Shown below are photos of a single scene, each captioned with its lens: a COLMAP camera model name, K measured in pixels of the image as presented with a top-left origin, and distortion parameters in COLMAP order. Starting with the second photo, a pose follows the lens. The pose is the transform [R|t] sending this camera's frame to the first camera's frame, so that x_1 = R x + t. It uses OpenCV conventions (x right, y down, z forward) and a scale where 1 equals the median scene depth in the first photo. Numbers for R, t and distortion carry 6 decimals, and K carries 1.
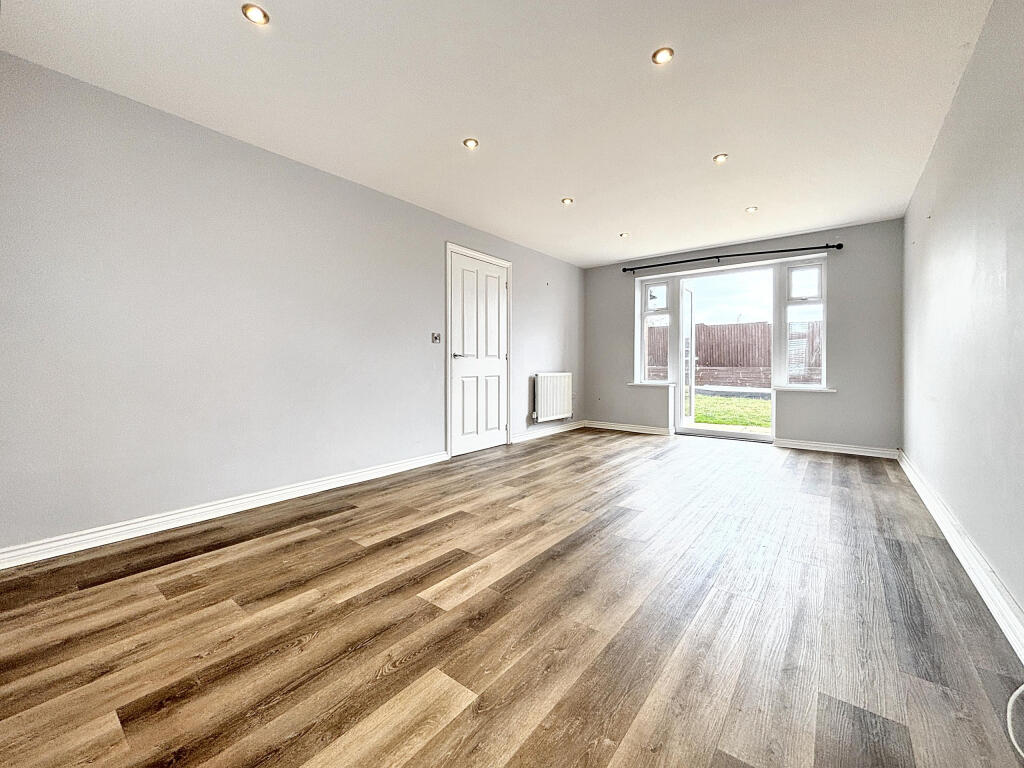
lens RADIAL K [[414.3, 0, 514.0], [0, 414.3, 367.9], [0, 0, 1]] dist [0.003201, 0.000663]
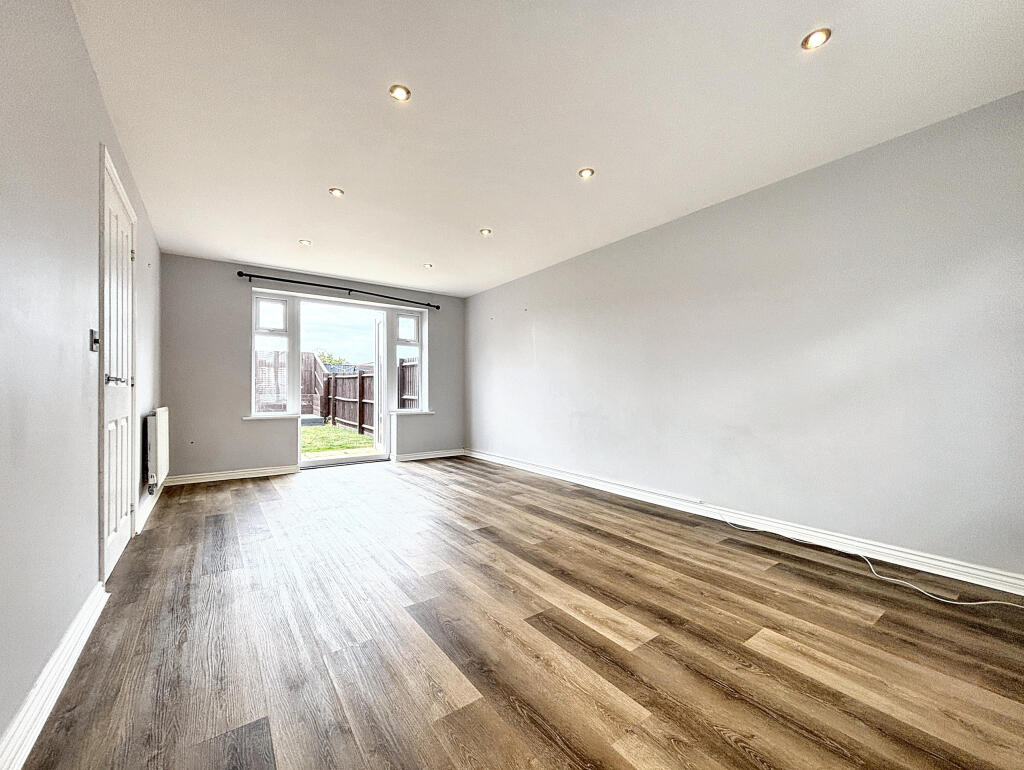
lens RADIAL K [[414.3, 0, 512.2], [0, 414.3, 387.5], [0, 0, 1]] dist [0.003201, 0.000663]
pose [[0.274562, 0.008499, 0.961532, -0.911301], [0.007900, 0.999907, -0.011094, -0.019821], [-0.961537, 0.010642, 0.274469, 0.760418]]
